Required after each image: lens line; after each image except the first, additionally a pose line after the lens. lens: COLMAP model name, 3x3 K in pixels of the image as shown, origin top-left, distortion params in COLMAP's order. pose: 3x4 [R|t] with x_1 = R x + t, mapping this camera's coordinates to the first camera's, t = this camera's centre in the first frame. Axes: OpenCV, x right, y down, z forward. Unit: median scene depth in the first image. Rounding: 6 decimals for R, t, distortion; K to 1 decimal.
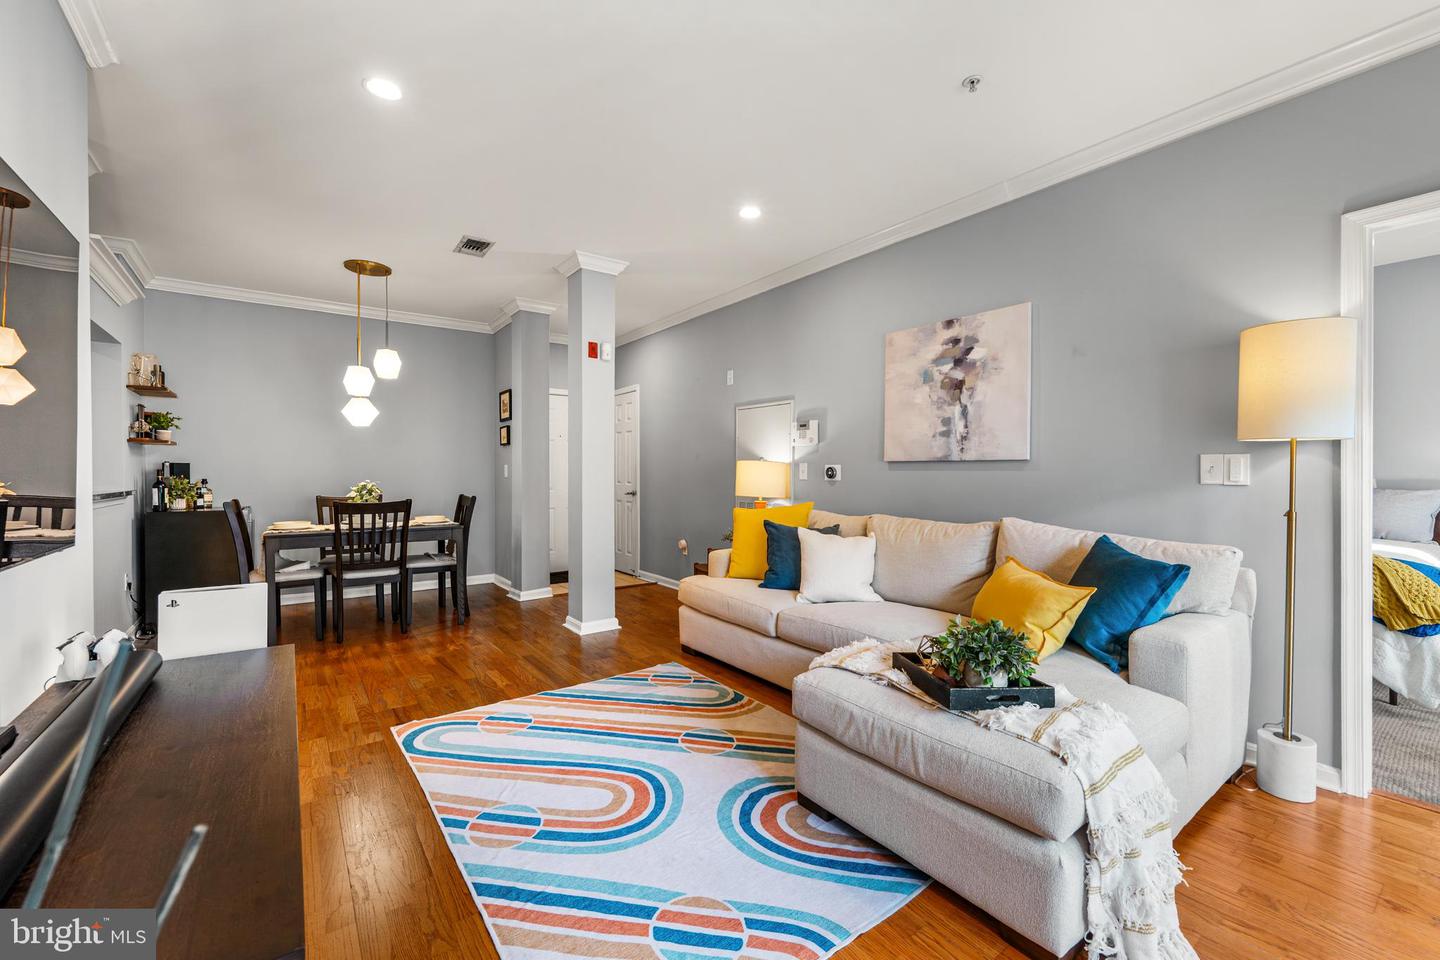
lens RADIAL K [[569.6, 0, 731.9], [0, 569.6, 482.0], [0, 0, 1]] dist [-0.003373, 0.000850]
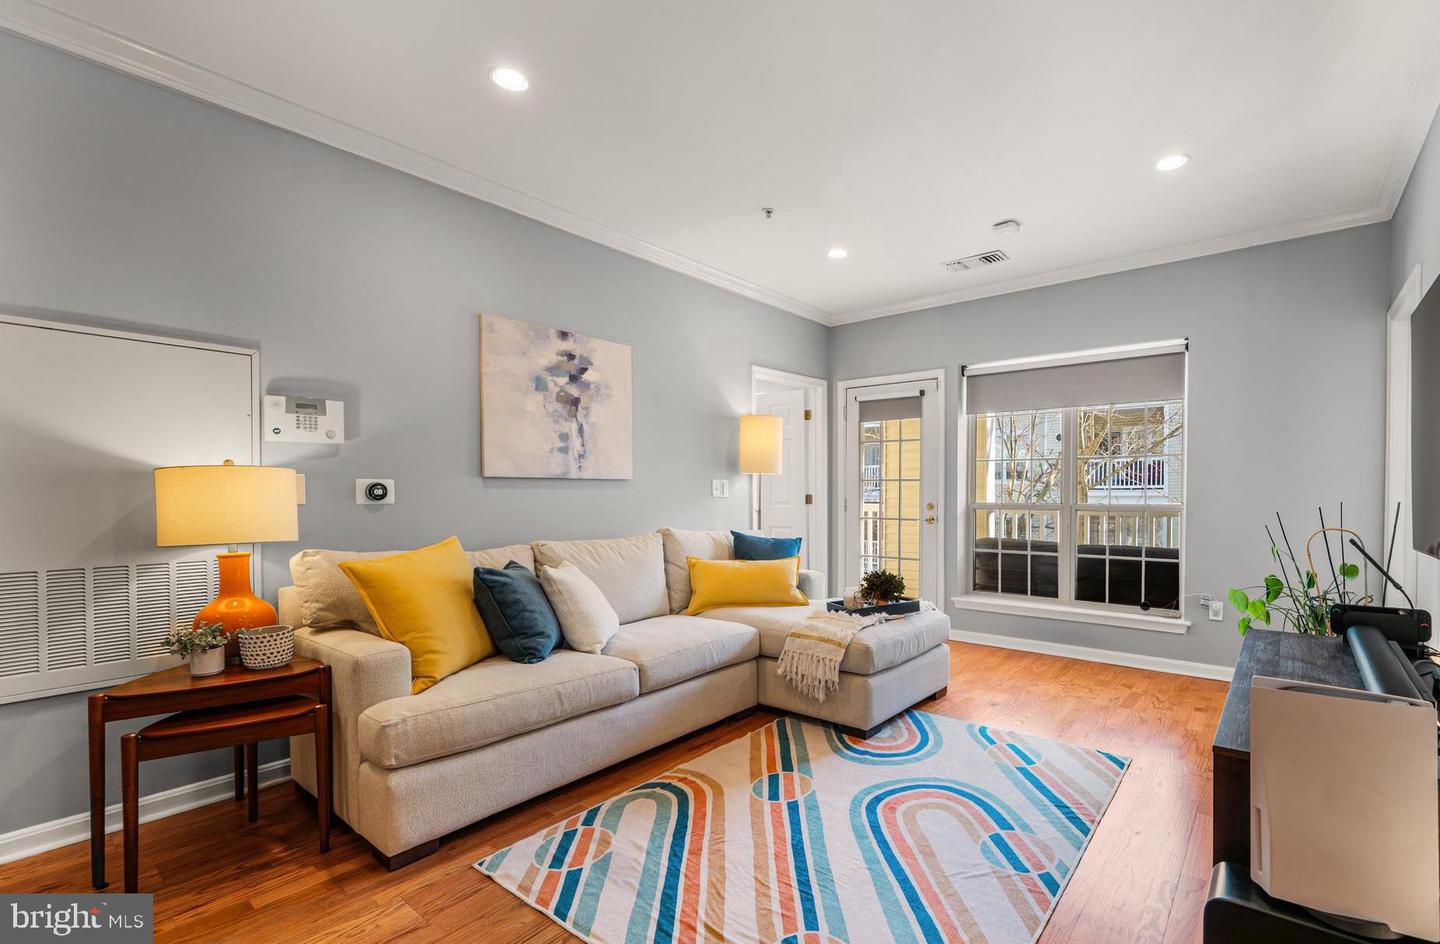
lens RADIAL K [[641.7, 0, 779.0], [0, 641.7, 500.3], [0, 0, 1]] dist [-0.001117, -0.000839]
pose [[-0.237916, -0.015273, 0.971166, -0.735407], [0.018366, 0.999627, 0.020220, -0.015549], [-0.971112, 0.022647, -0.237546, 0.887303]]
